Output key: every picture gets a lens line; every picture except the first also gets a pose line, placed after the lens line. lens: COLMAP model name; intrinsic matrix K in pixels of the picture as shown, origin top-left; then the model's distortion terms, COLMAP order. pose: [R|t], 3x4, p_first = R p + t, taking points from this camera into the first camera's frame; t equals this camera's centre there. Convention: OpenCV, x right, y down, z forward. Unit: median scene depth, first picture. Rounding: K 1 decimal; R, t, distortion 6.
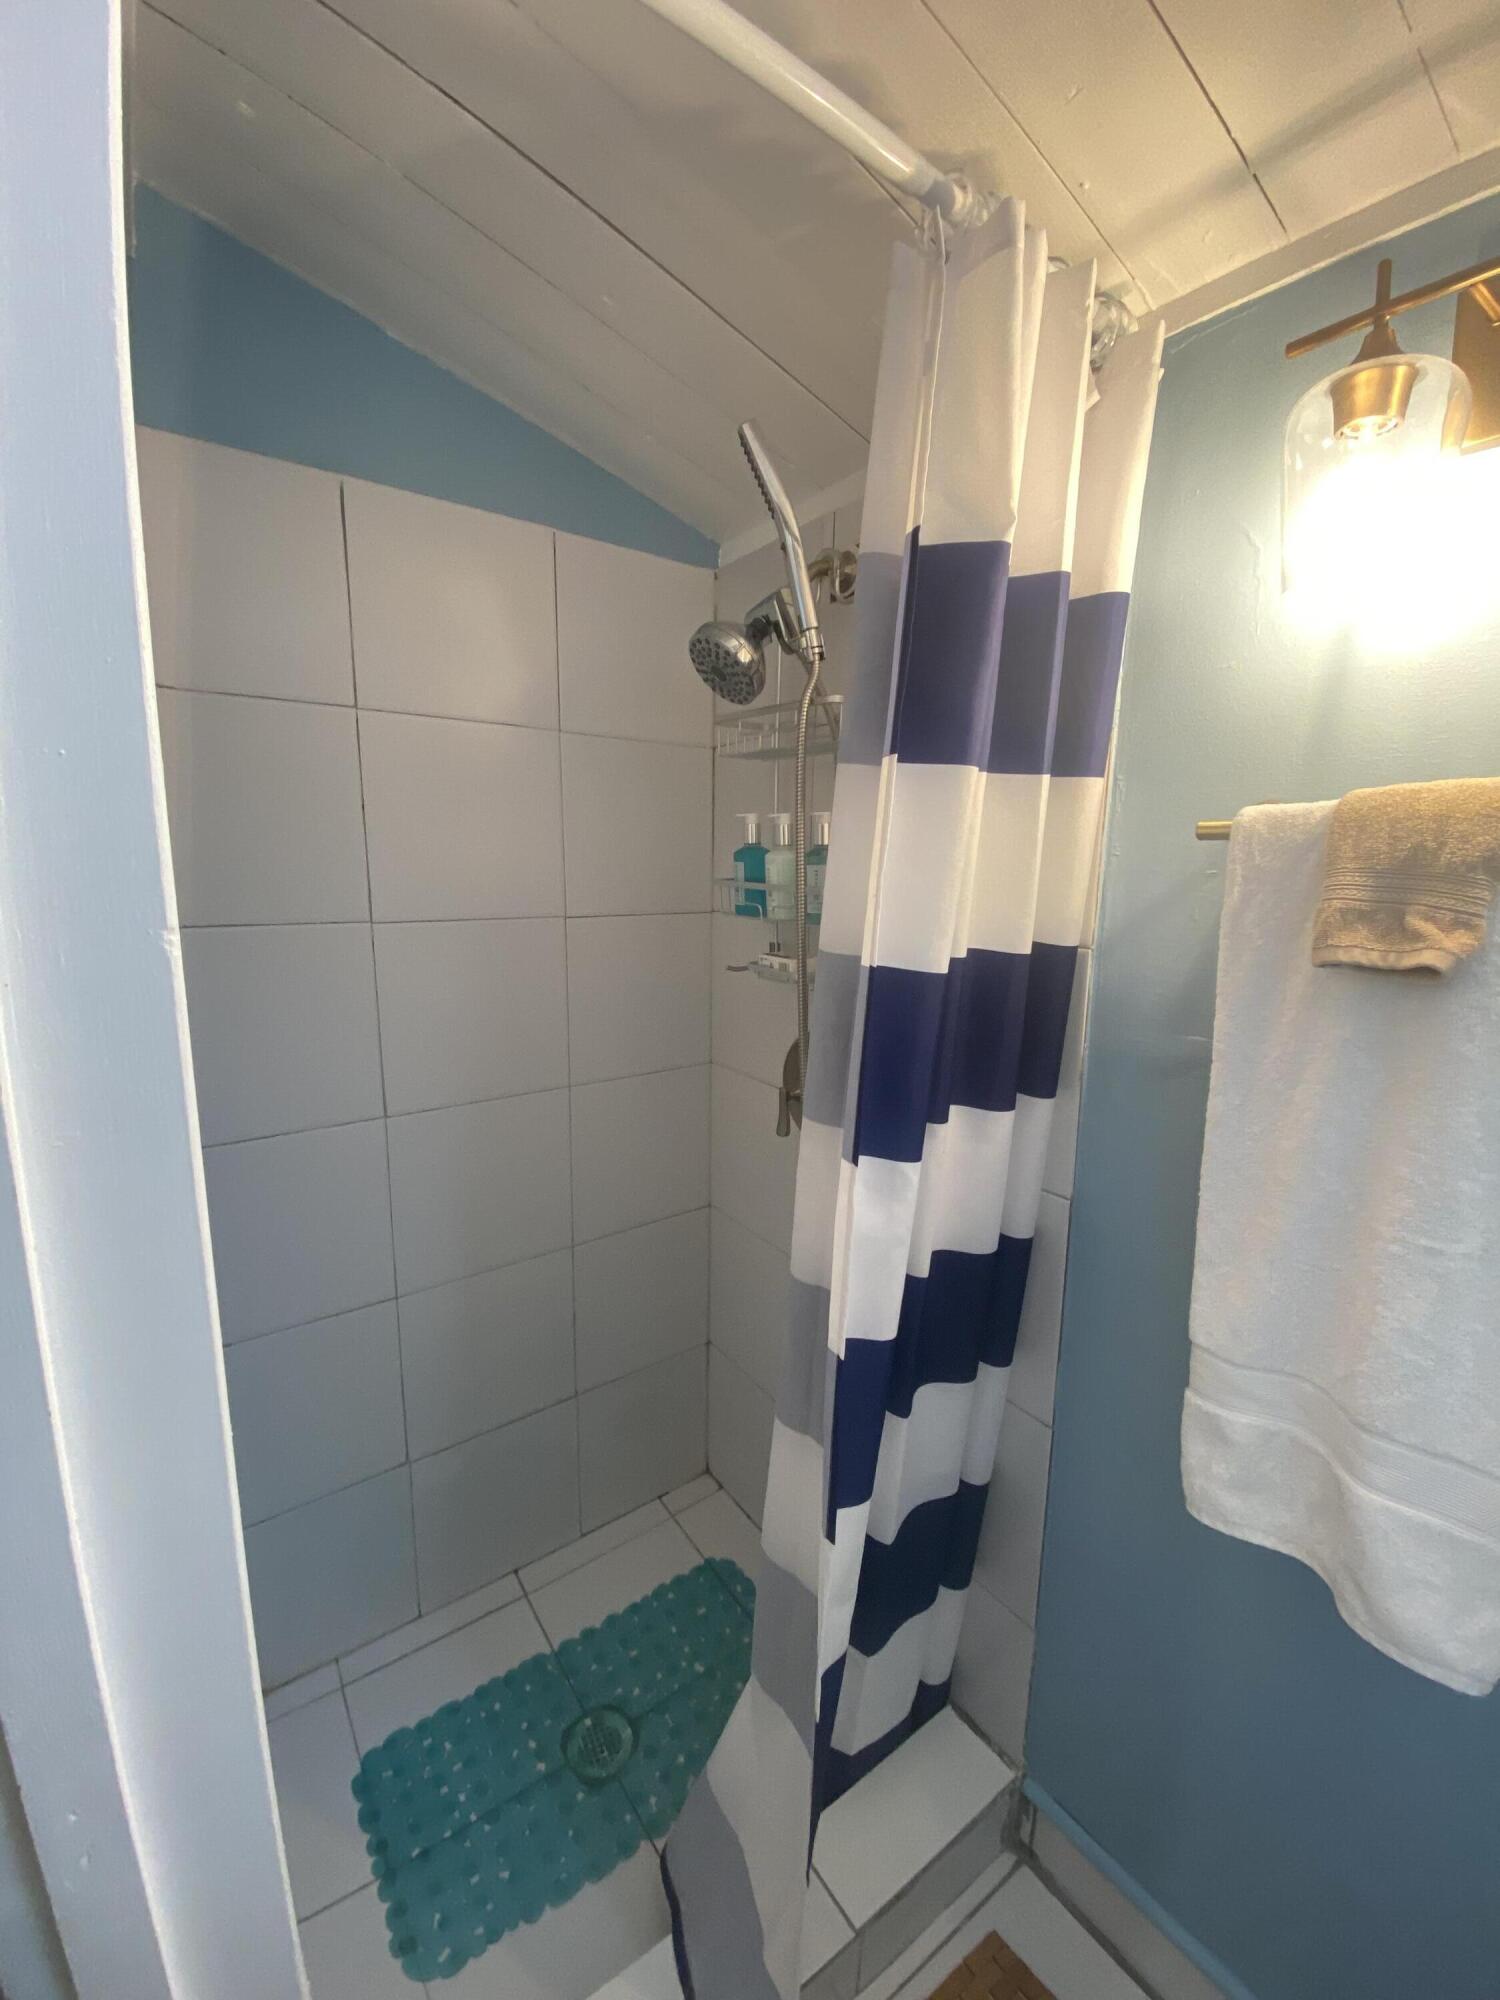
lens RADIAL K [[823.0, 0, 744.6], [0, 823.0, 995.3], [0, 0, 1]] dist [0.006095, -0.012004]
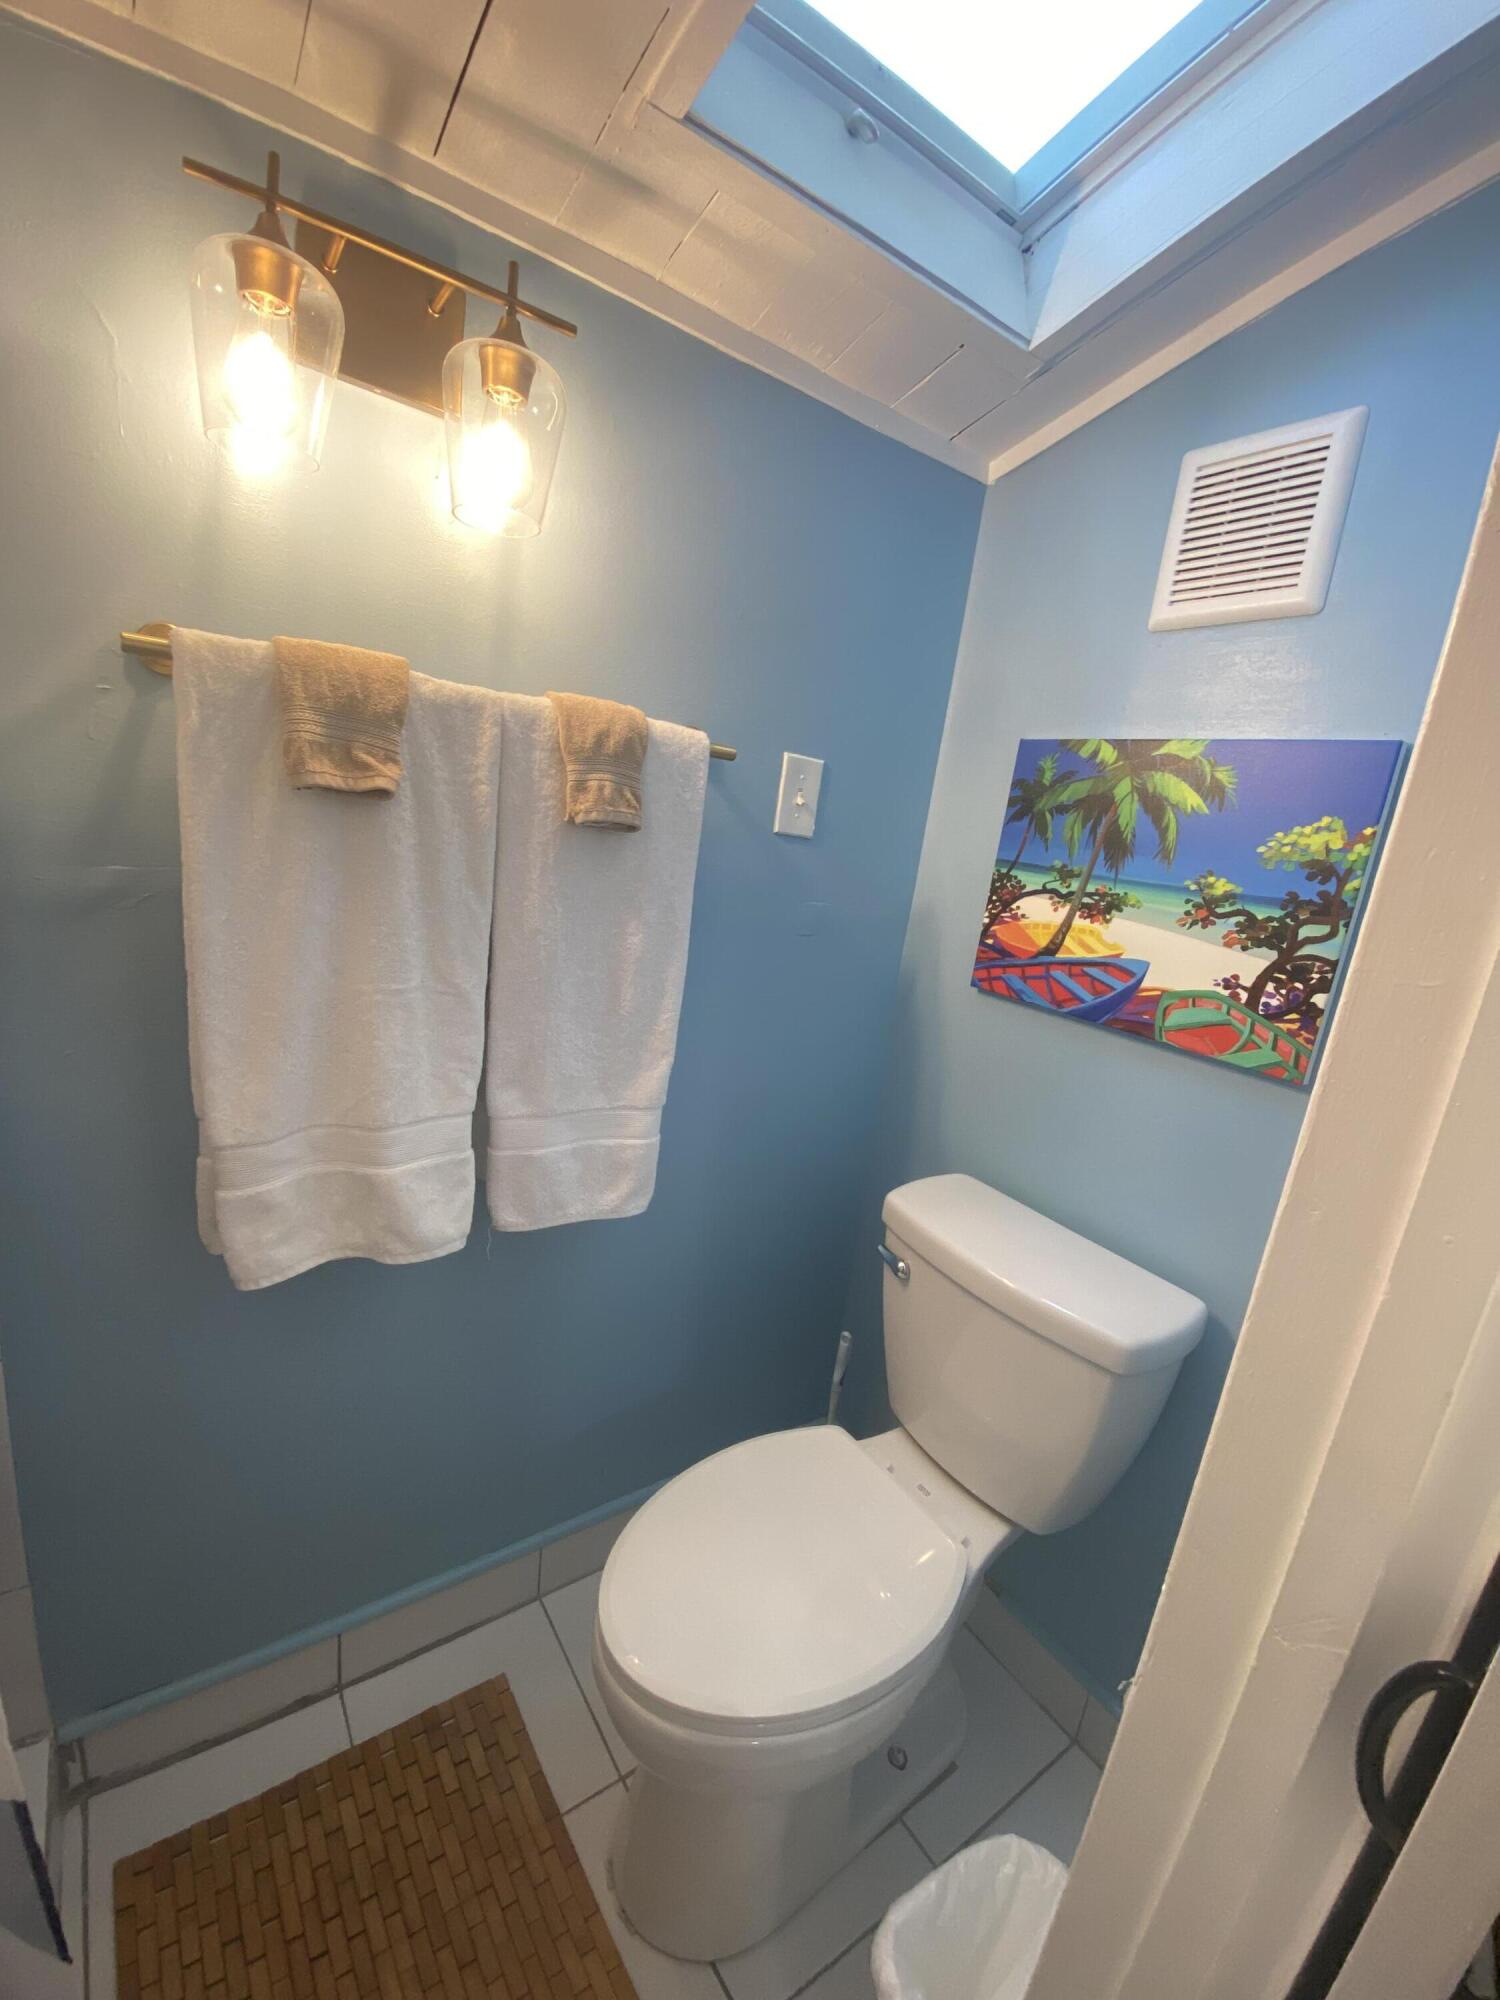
lens RADIAL K [[823.0, 0, 744.0], [0, 823.0, 1005.3], [0, 0, 1]] dist [0.006095, -0.012004]
pose [[0.002344, -0.228774, 0.973477, -0.562068], [0.041010, 0.972683, 0.228488, 0.025614], [-0.999156, 0.039387, 0.011662, 0.352812]]
